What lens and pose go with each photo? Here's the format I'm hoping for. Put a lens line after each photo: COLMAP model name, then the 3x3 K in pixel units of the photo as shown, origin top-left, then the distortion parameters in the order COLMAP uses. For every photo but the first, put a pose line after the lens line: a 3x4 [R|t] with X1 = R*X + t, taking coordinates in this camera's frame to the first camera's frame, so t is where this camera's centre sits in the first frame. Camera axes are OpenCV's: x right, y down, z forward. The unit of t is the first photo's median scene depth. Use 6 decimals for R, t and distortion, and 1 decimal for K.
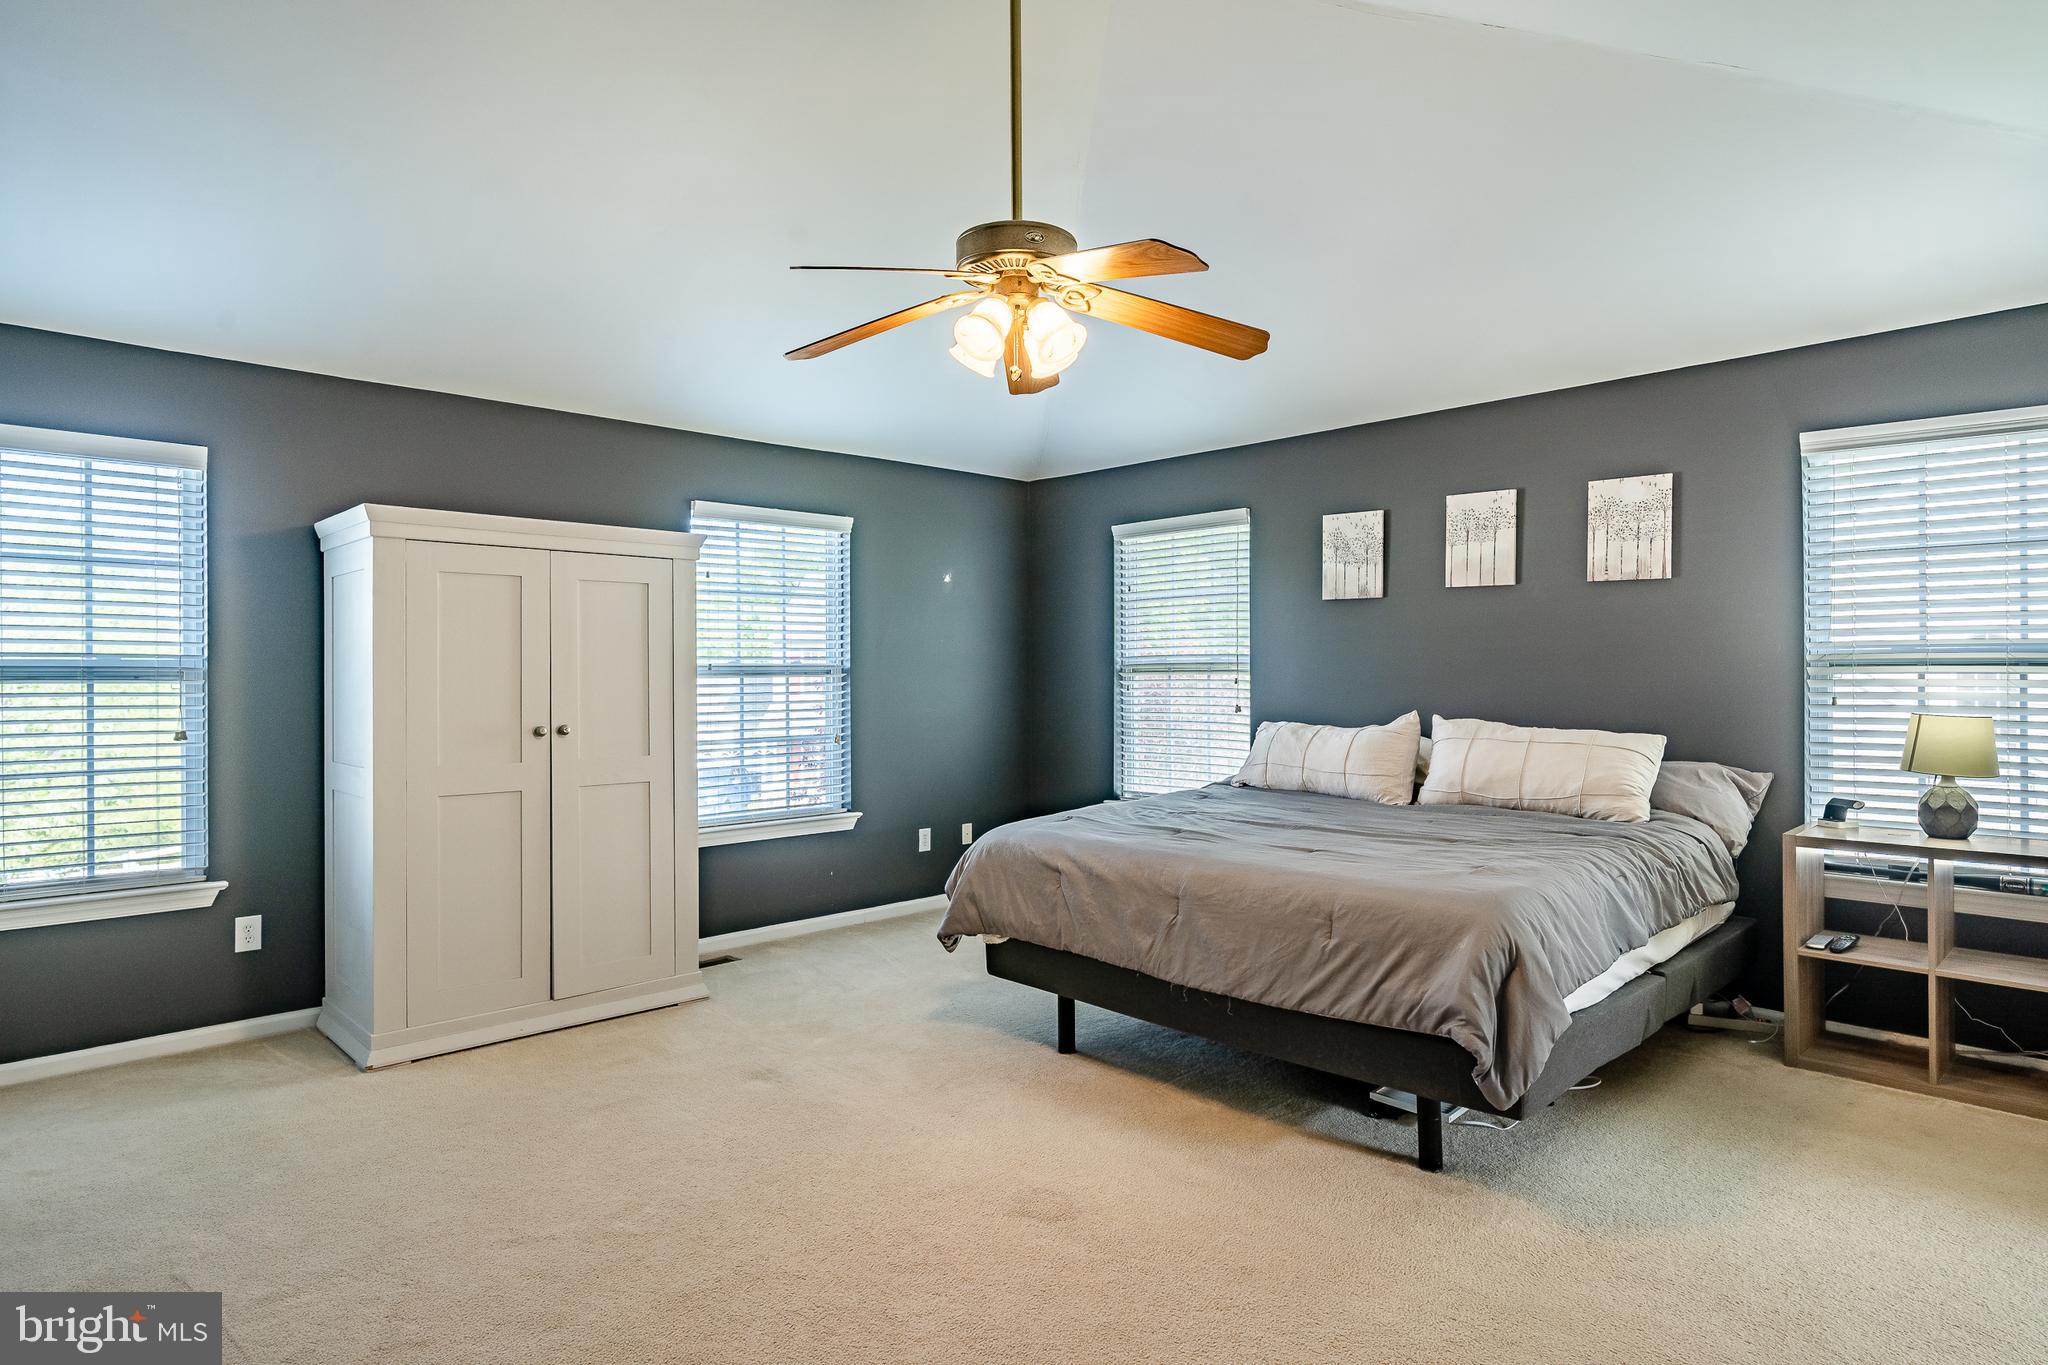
lens RADIAL K [[1131.2, 0, 1022.7], [0, 1131.2, 689.4], [0, 0, 1]] dist [-0.019200, -0.000627]
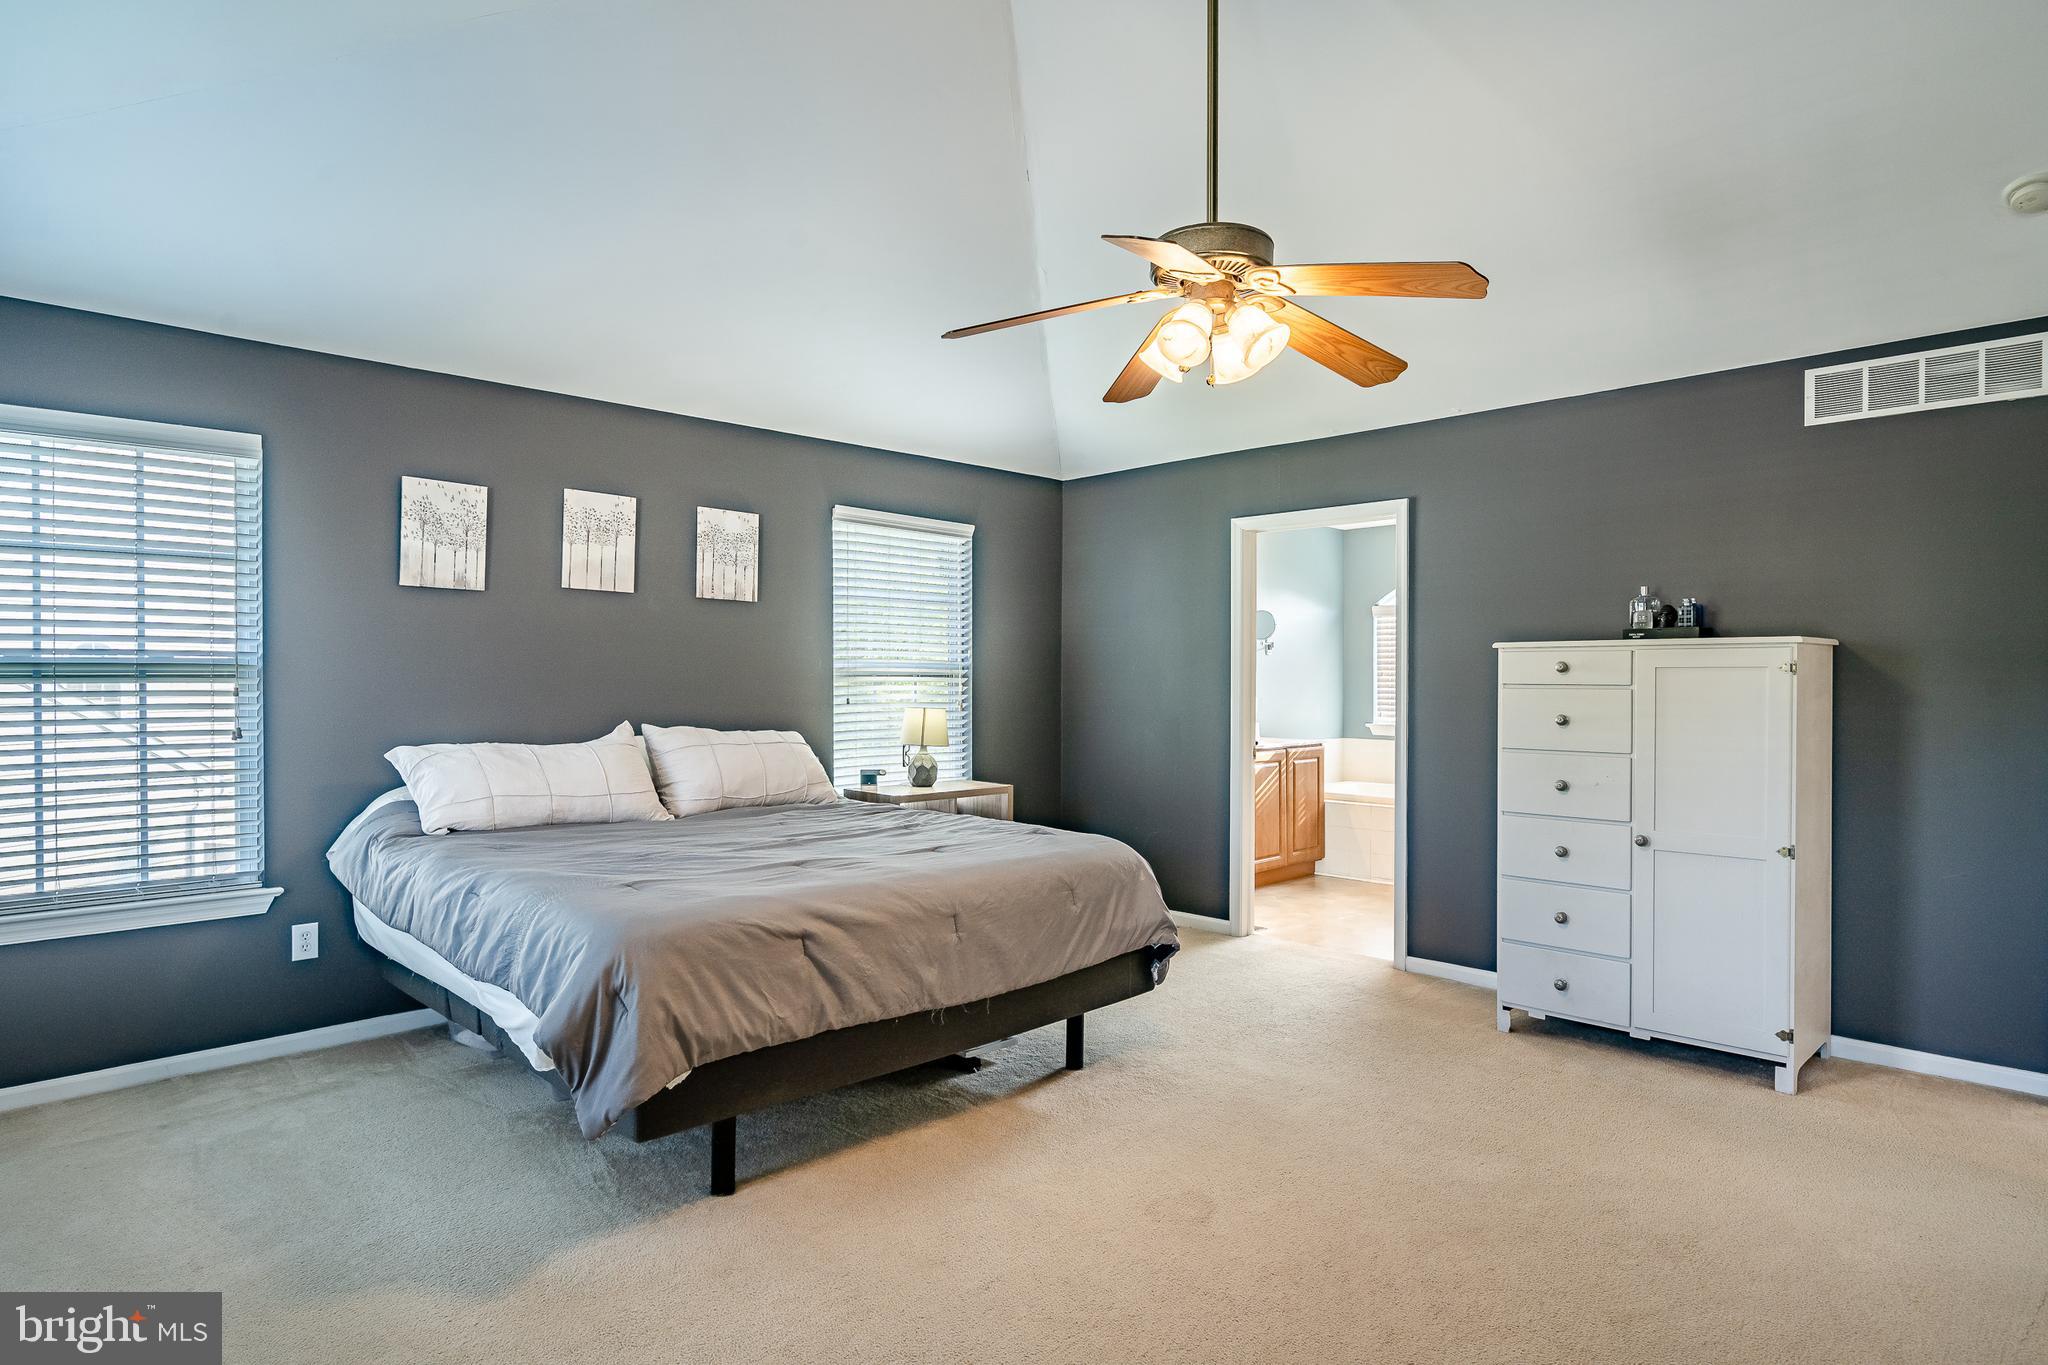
lens RADIAL K [[1131.2, 0, 1016.3], [0, 1131.2, 676.6], [0, 0, 1]] dist [-0.019200, -0.000627]
pose [[0.001269, 0.004422, 0.999989, -0.620770], [0.010861, 0.999931, -0.004435, -0.010461], [-0.999940, 0.010866, 0.001221, 0.712479]]
